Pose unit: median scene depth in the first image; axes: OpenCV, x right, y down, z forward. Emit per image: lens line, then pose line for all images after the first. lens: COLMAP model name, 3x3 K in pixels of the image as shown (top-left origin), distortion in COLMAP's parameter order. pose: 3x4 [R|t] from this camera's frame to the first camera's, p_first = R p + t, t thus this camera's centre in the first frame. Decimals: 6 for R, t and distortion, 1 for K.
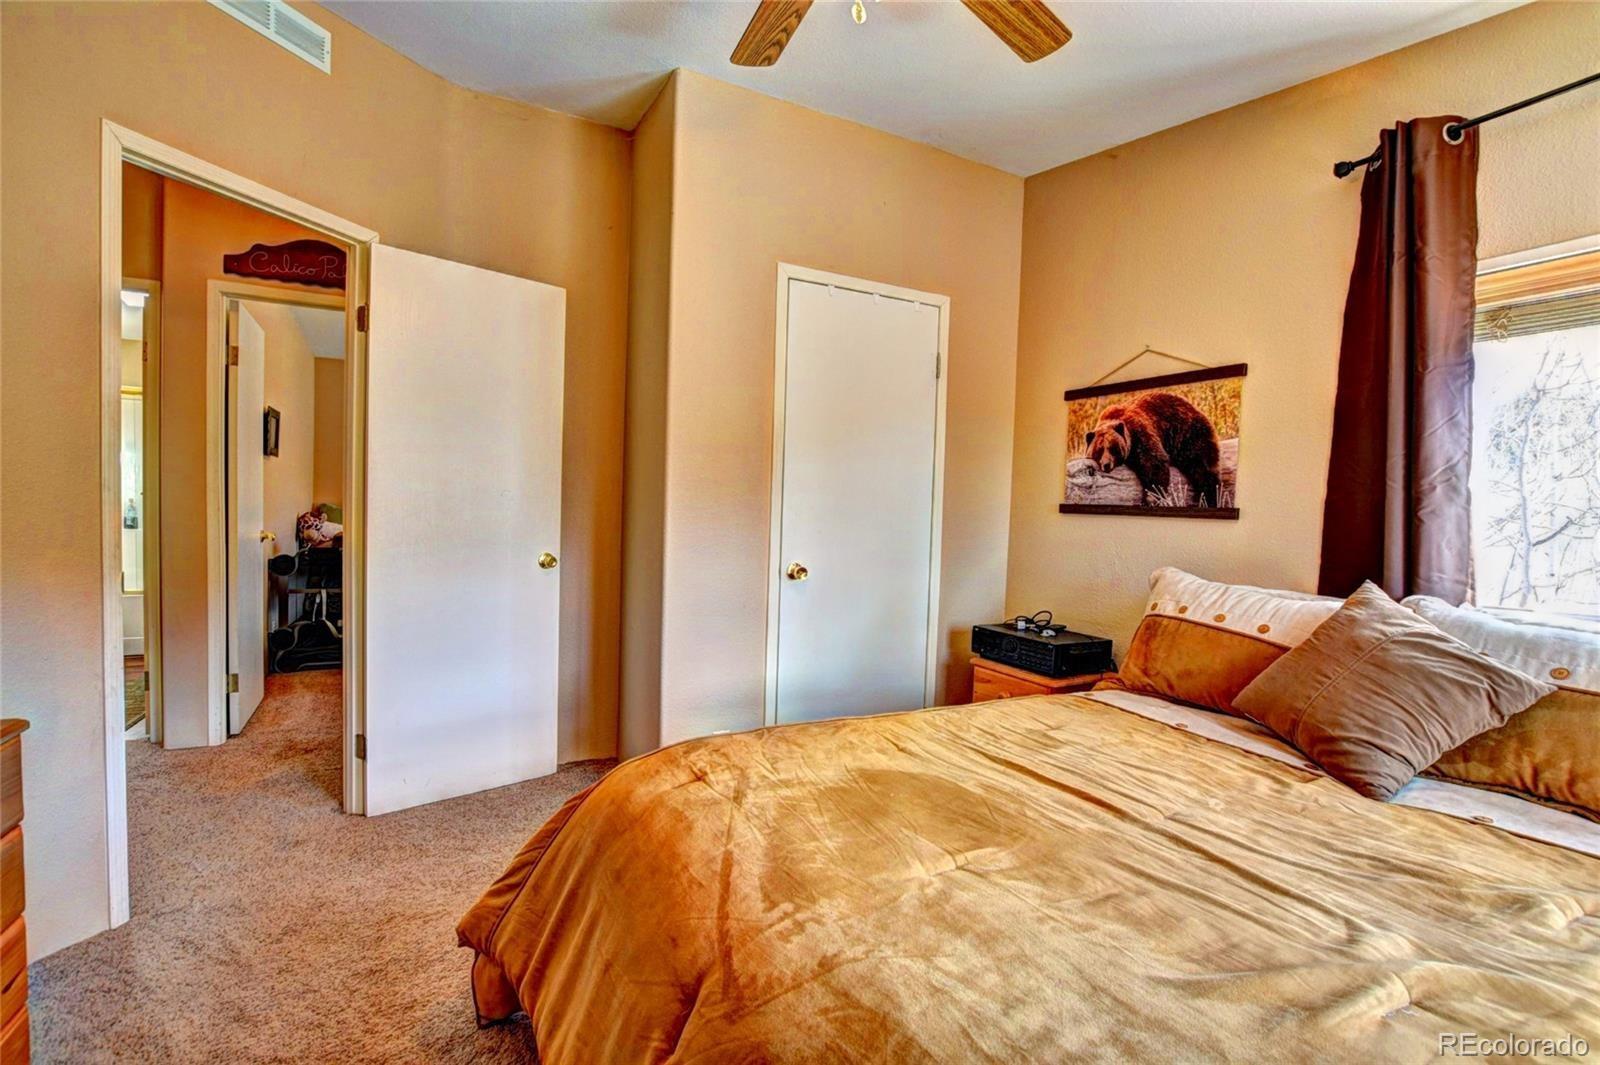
lens RADIAL K [[706.0, 0, 809.3], [0, 706.0, 533.2], [0, 0, 1]] dist [-0.024764, 0.003695]
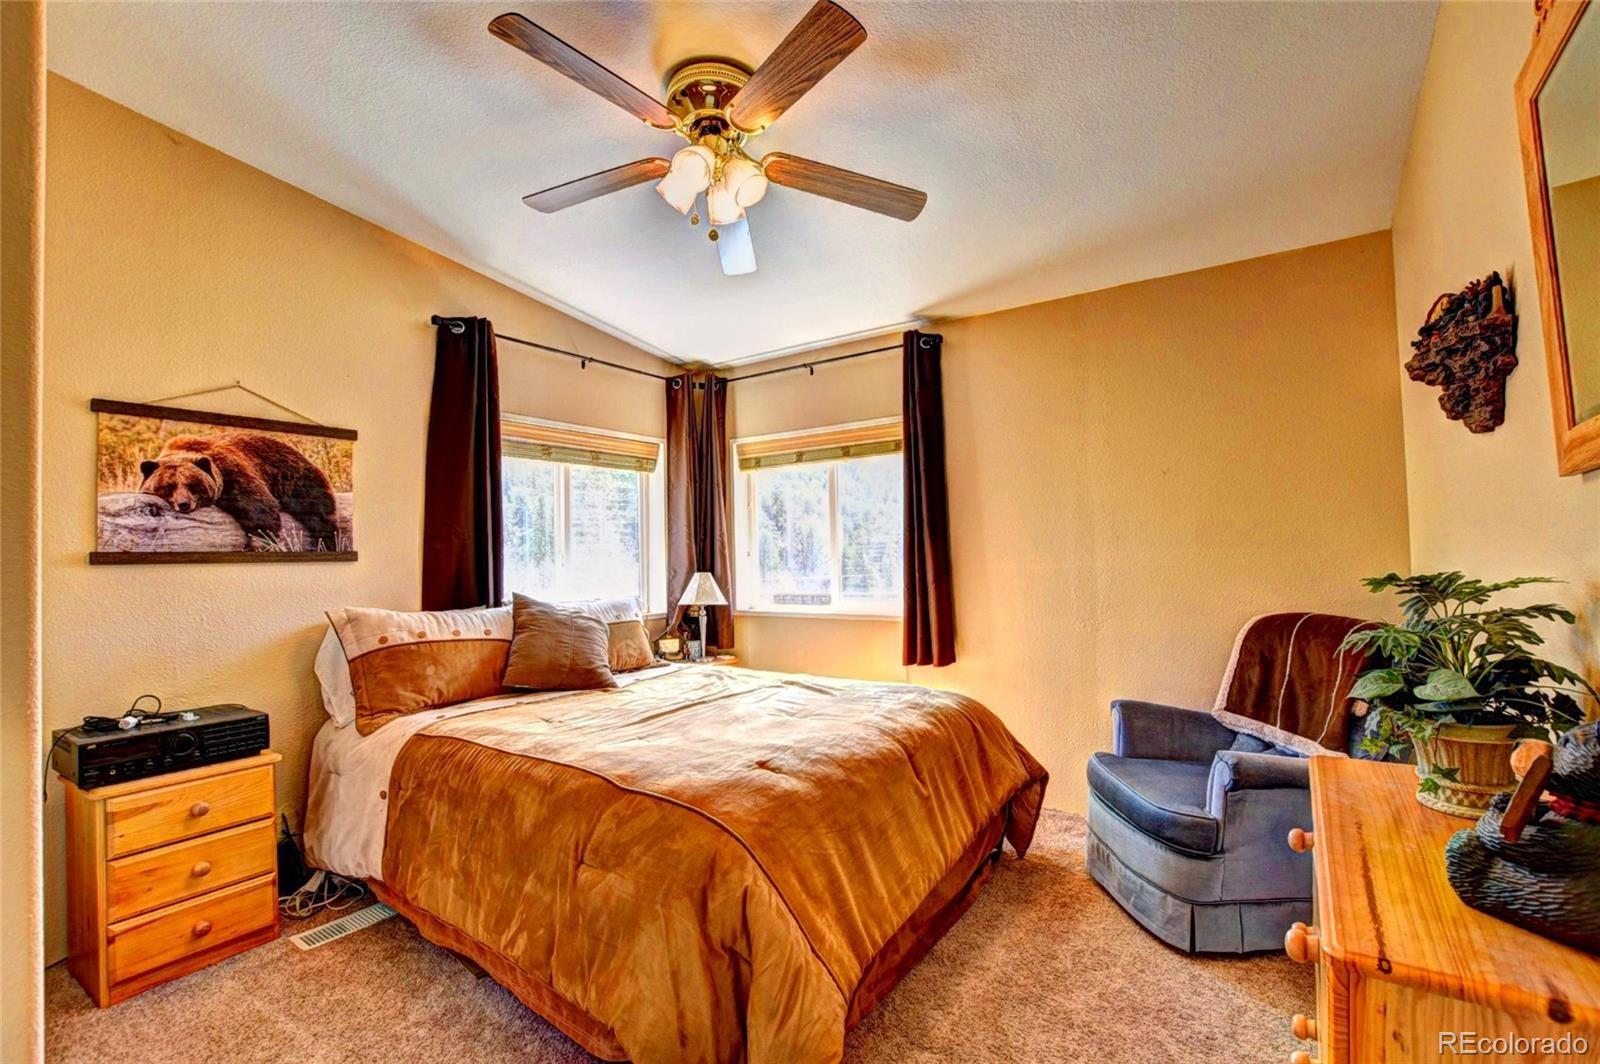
lens RADIAL K [[706.0, 0, 806.2], [0, 706.0, 528.6], [0, 0, 1]] dist [-0.024764, 0.003695]
pose [[-0.466587, 0.001080, 0.884475, -0.700838], [0.033122, 0.999319, 0.016253, -0.060341], [-0.883855, 0.036879, -0.466305, 0.774573]]
